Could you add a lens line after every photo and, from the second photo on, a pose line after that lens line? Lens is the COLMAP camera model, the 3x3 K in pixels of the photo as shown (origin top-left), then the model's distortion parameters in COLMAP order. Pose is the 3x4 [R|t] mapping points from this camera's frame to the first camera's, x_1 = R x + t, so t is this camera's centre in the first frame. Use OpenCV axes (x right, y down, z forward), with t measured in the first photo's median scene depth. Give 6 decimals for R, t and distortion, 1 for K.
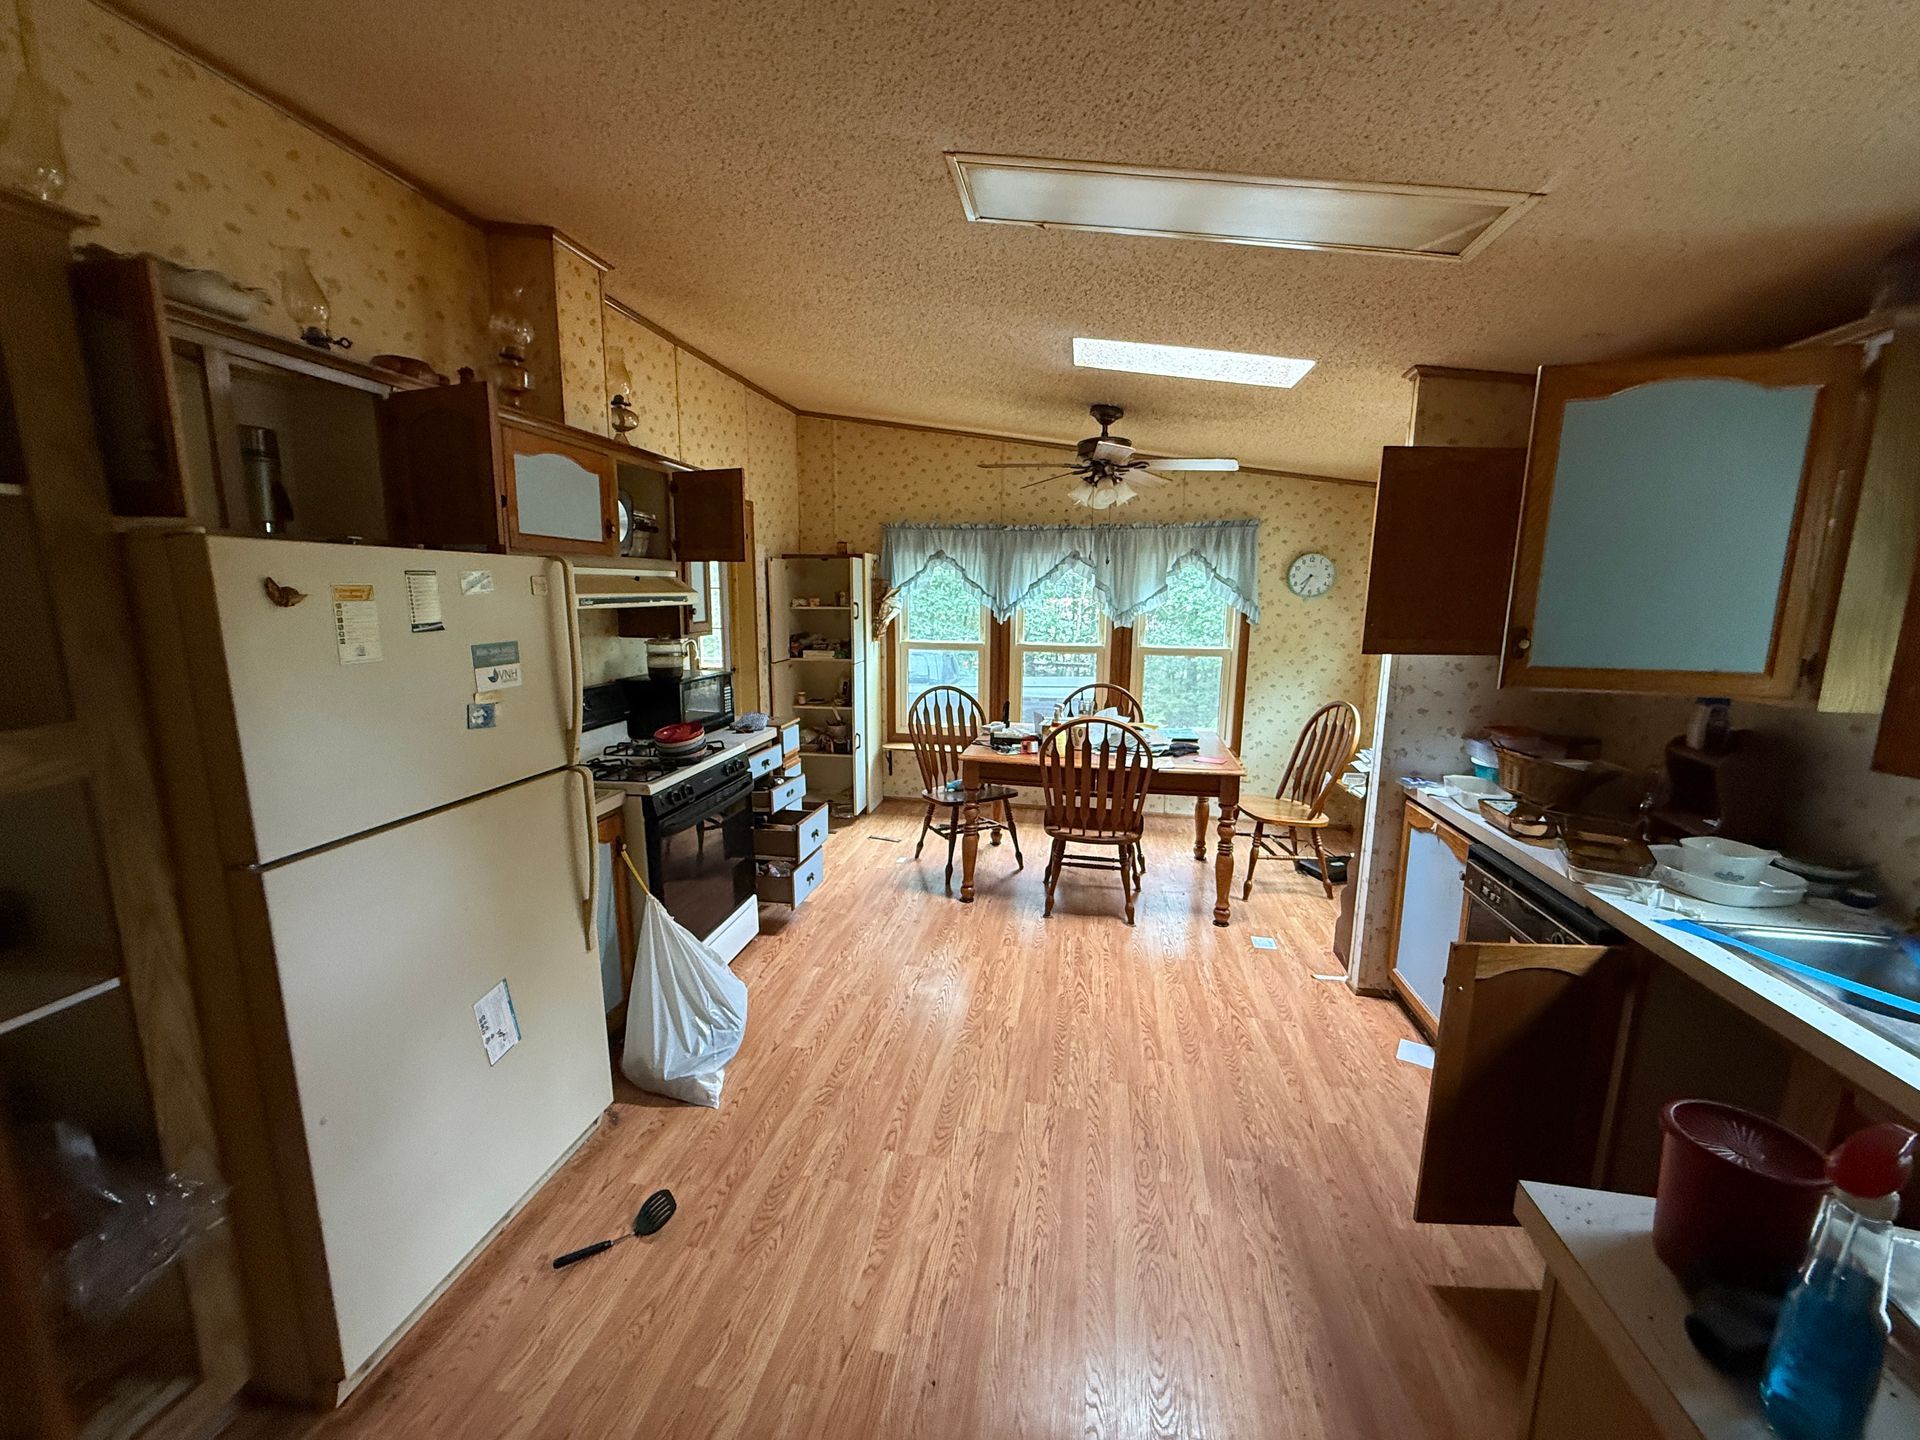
lens RADIAL K [[761.2, 0, 956.2], [0, 761.2, 722.8], [0, 0, 1]] dist [0.000595, -0.000062]
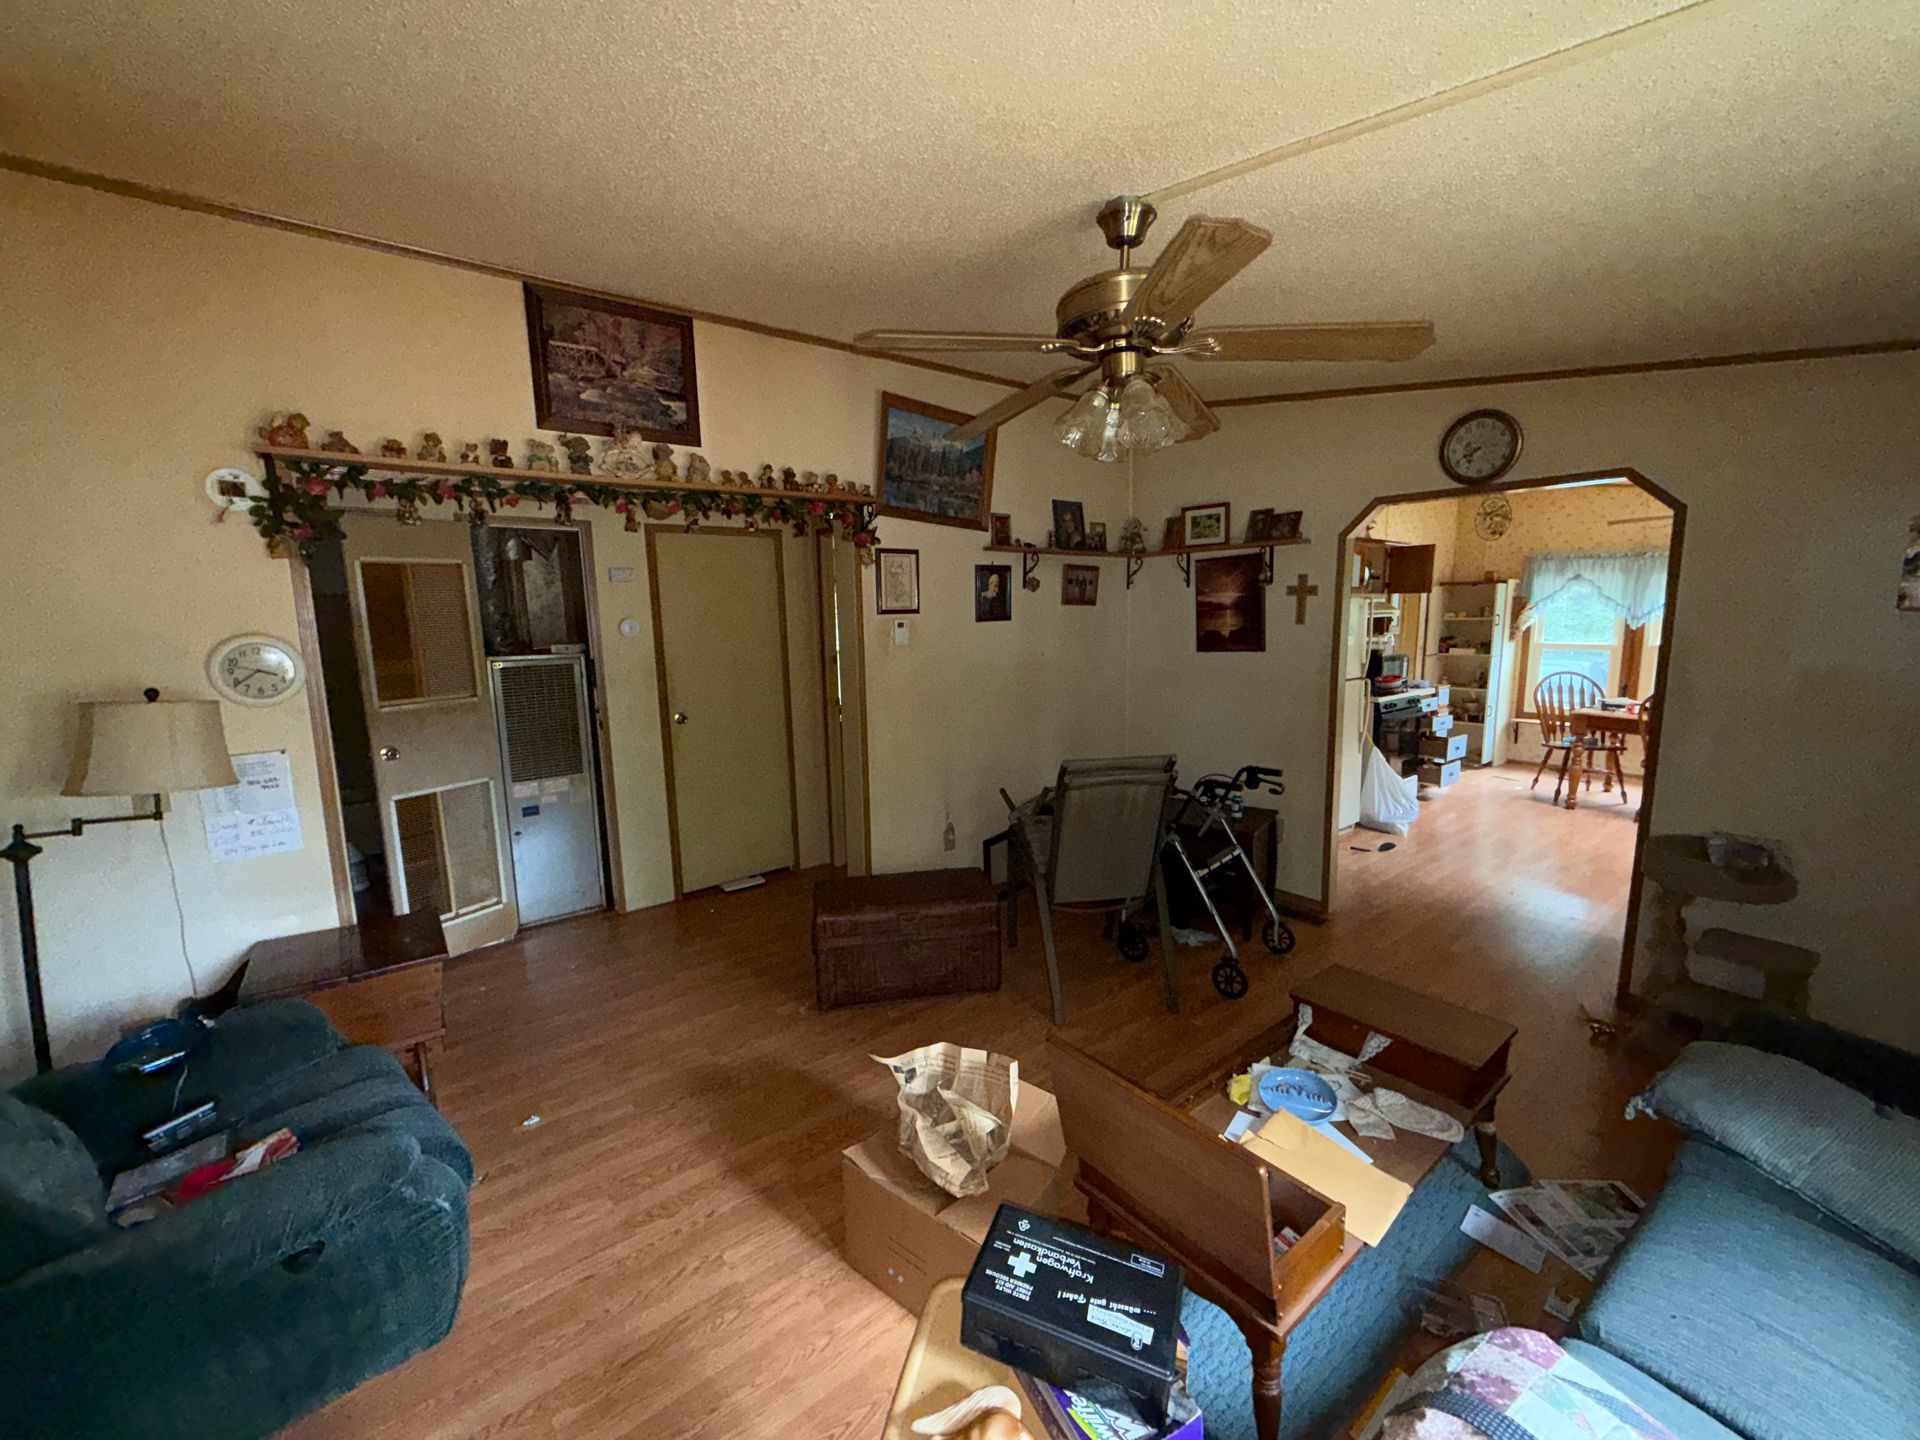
lens RADIAL K [[761.2, 0, 956.2], [0, 761.2, 722.8], [0, 0, 1]] dist [0.000595, -0.000062]
pose [[0.742604, 0.076976, -0.665293, 0.078418], [-0.092392, 0.995650, 0.012070, 0.119067], [0.663328, 0.052504, 0.746485, -0.715660]]
